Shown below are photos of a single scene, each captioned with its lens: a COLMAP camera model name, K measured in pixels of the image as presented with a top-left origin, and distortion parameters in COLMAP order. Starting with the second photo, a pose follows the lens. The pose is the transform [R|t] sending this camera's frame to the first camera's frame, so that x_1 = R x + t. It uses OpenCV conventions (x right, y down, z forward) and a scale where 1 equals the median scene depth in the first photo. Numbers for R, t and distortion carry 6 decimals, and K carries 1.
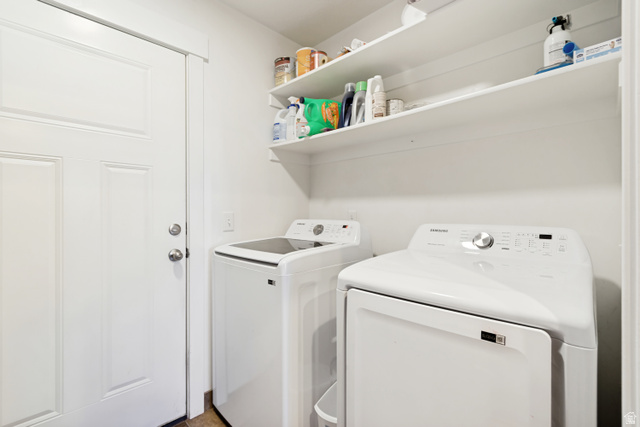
lens RADIAL K [[302.3, 0, 319.7], [0, 302.3, 211.8], [0, 0, 1]] dist [-0.001012, -0.000121]
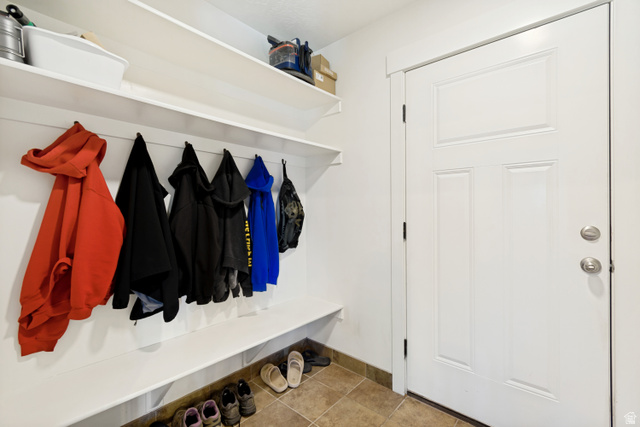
lens RADIAL K [[286.8, 0, 319.7], [0, 286.8, 214.4], [0, 0, 1]] dist [0.000076, -0.000082]
pose [[0.028242, 0.012158, -0.999527, 0.264841], [-0.000503, 0.999926, 0.012149, -0.000272], [0.999601, 0.000160, 0.028246, 0.274579]]
